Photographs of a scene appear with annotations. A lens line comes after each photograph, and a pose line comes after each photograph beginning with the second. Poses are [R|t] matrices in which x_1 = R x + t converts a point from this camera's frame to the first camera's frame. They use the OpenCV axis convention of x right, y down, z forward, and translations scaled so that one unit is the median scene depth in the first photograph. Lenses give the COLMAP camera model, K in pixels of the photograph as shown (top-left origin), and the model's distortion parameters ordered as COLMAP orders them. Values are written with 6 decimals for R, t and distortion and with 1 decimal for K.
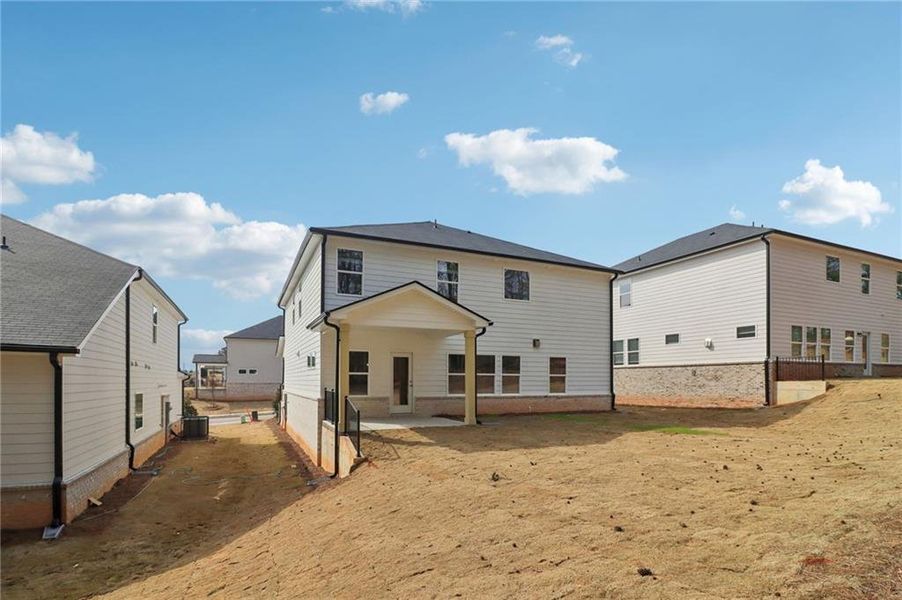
lens RADIAL K [[426.7, 0, 447.9], [0, 426.7, 286.0], [0, 0, 1]] dist [-0.012442, -0.000482]
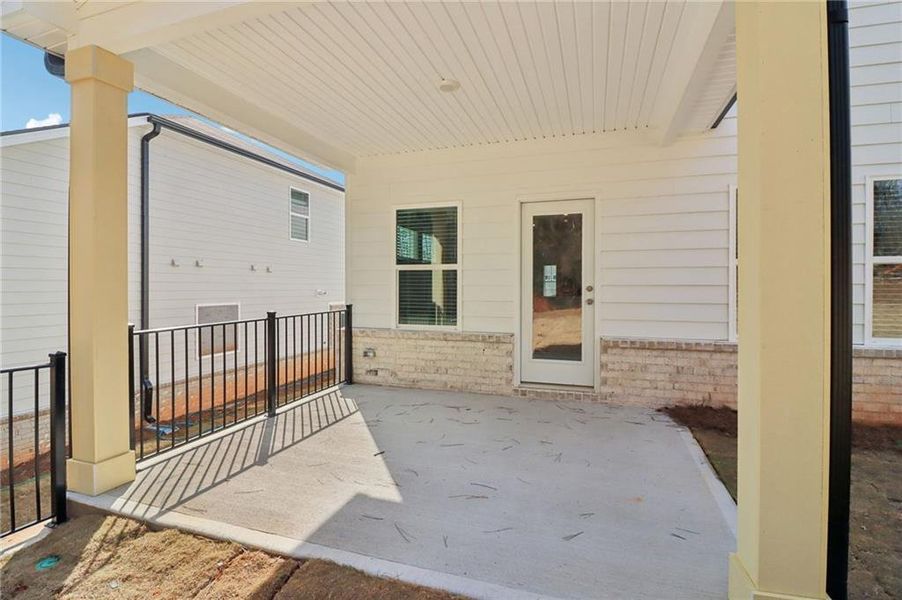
lens RADIAL K [[424.3, 0, 463.5], [0, 424.3, 287.8], [0, 0, 1]] dist [-0.002151, -0.000324]
pose [[0.739651, -0.001906, -0.672988, 0.054731], [0.150002, 0.975307, 0.162099, 0.159611], [0.656061, -0.220846, 0.721673, 0.718013]]
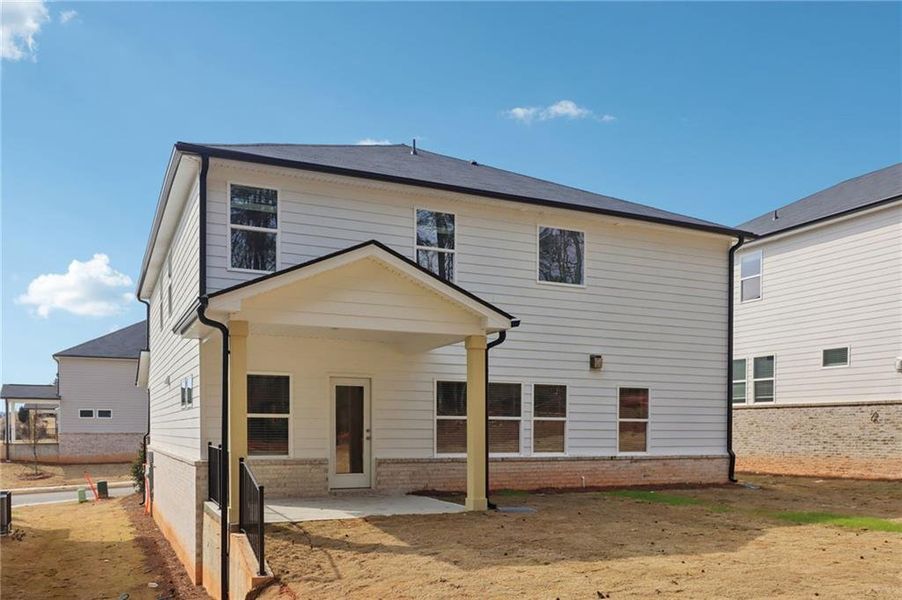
lens RADIAL K [[717.7, 0, 434.7], [0, 717.7, 286.9], [0, 0, 1]] dist [-0.002549, -0.000090]
pose [[0.999983, 0.001021, -0.005818, 0.003939], [-0.000891, 0.999751, 0.022280, 0.018604], [0.005839, -0.022275, 0.999735, 0.082607]]
